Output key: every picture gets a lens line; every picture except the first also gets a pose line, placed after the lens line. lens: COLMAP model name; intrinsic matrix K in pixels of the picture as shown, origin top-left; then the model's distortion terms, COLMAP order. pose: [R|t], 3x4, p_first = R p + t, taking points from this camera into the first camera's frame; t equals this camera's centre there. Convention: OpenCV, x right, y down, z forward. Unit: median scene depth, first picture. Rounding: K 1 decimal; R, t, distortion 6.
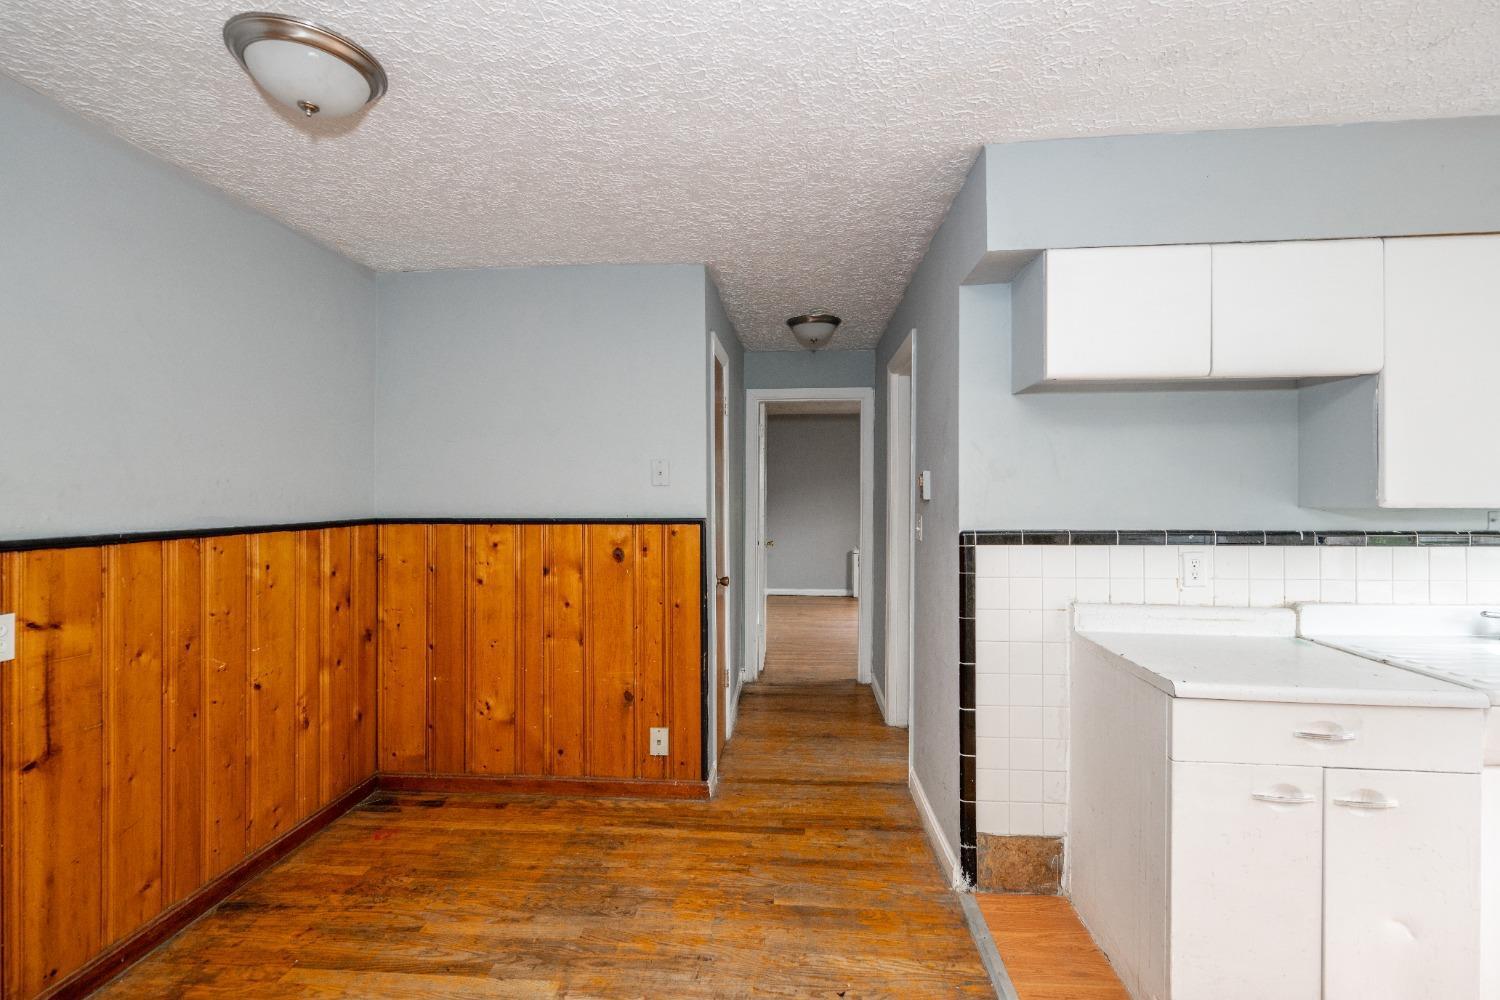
lens RADIAL K [[676.1, 0, 750.0], [0, 676.1, 500.0], [0, 0, 1]] dist [0.000431, 0.000133]
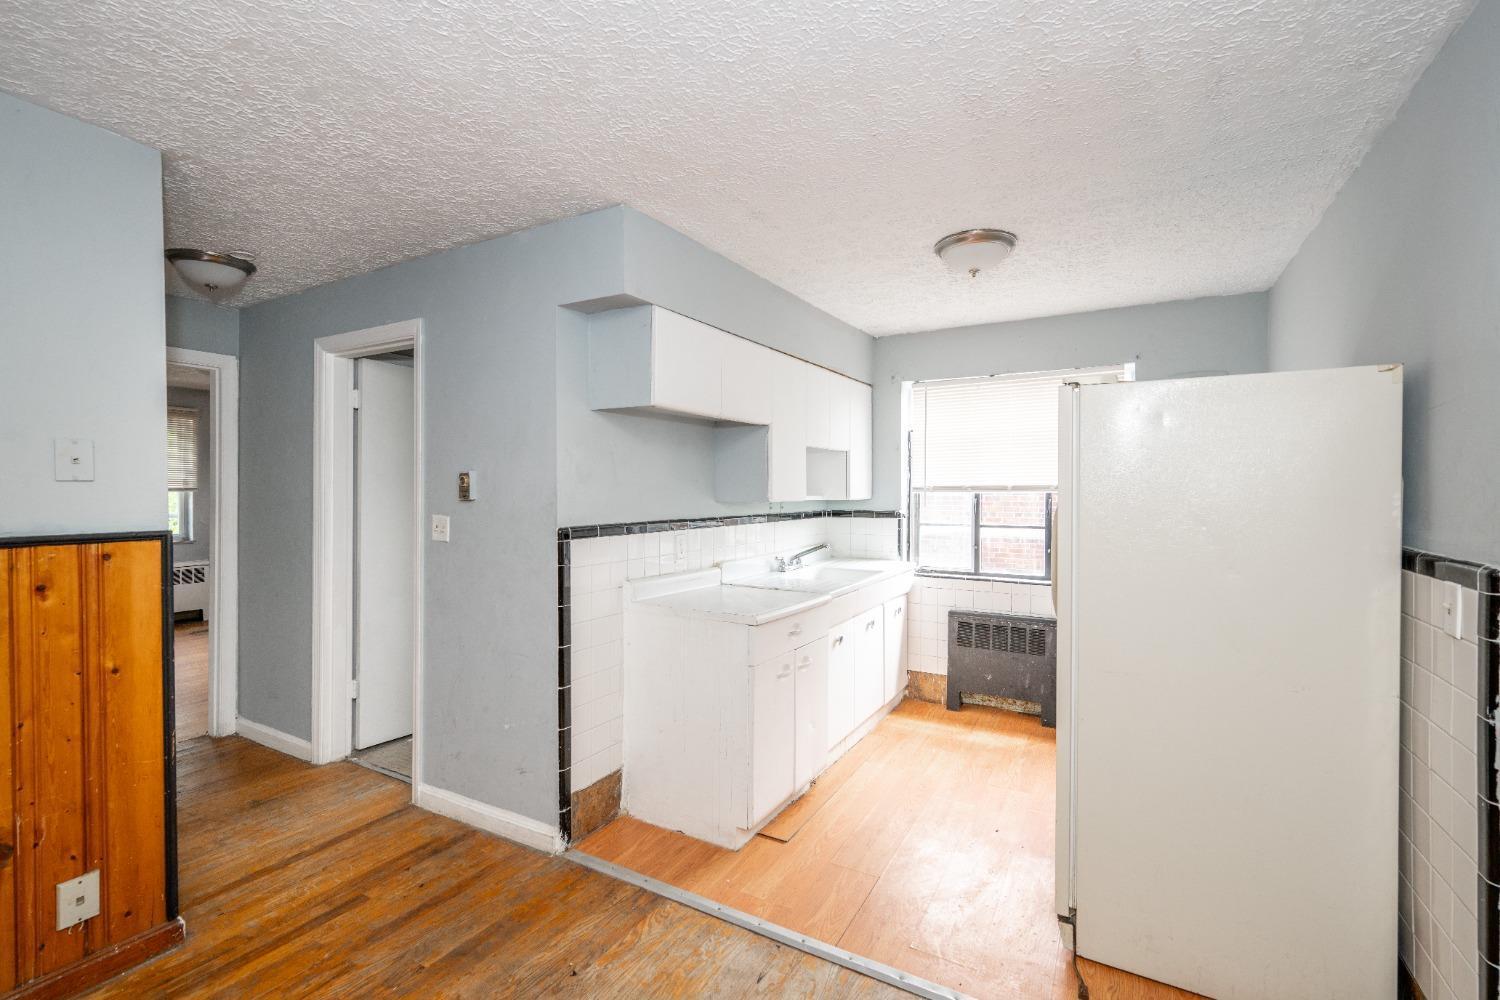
lens RADIAL K [[676.9, 0, 750.0], [0, 676.9, 500.0], [0, 0, 1]] dist [0.002070, -0.000020]
pose [[0.426544, -0.011686, 0.904391, -0.518177], [0.004951, 0.999932, 0.010585, -0.009560], [-0.904453, -0.000038, 0.426572, 0.229734]]
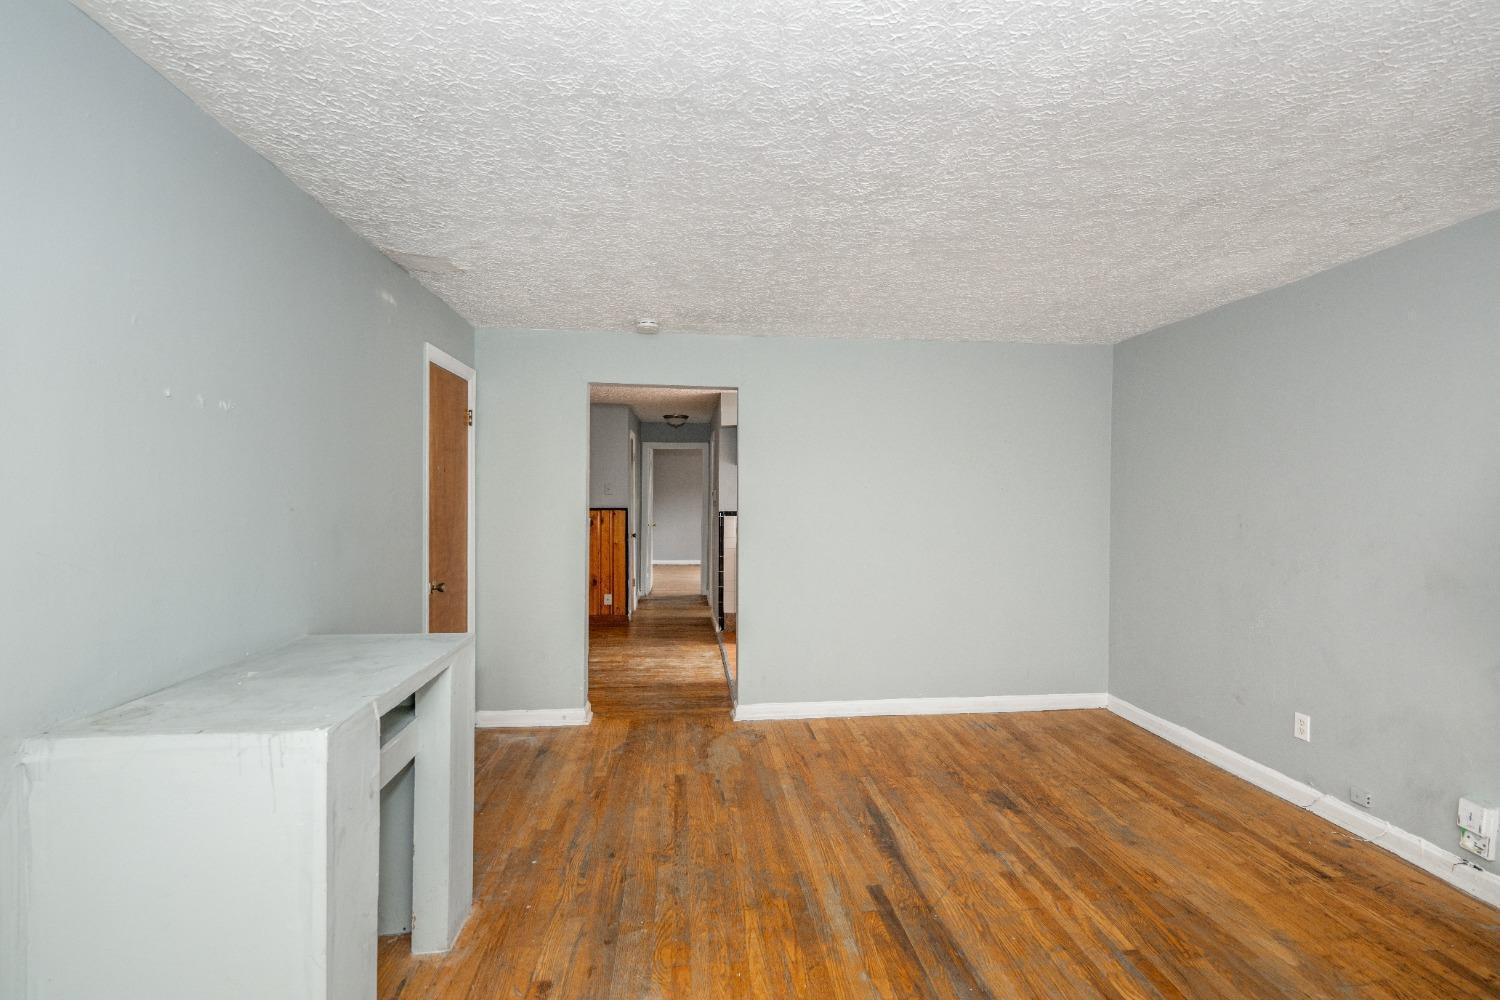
lens RADIAL K [[676.1, 0, 750.0], [0, 676.1, 500.0], [0, 0, 1]] dist [0.000431, 0.000133]
pose [[0.986219, 0.007267, 0.165283, -0.042388], [-0.006544, 0.999966, -0.004922, 0.009425], [-0.165313, 0.003773, 0.986234, -1.807586]]
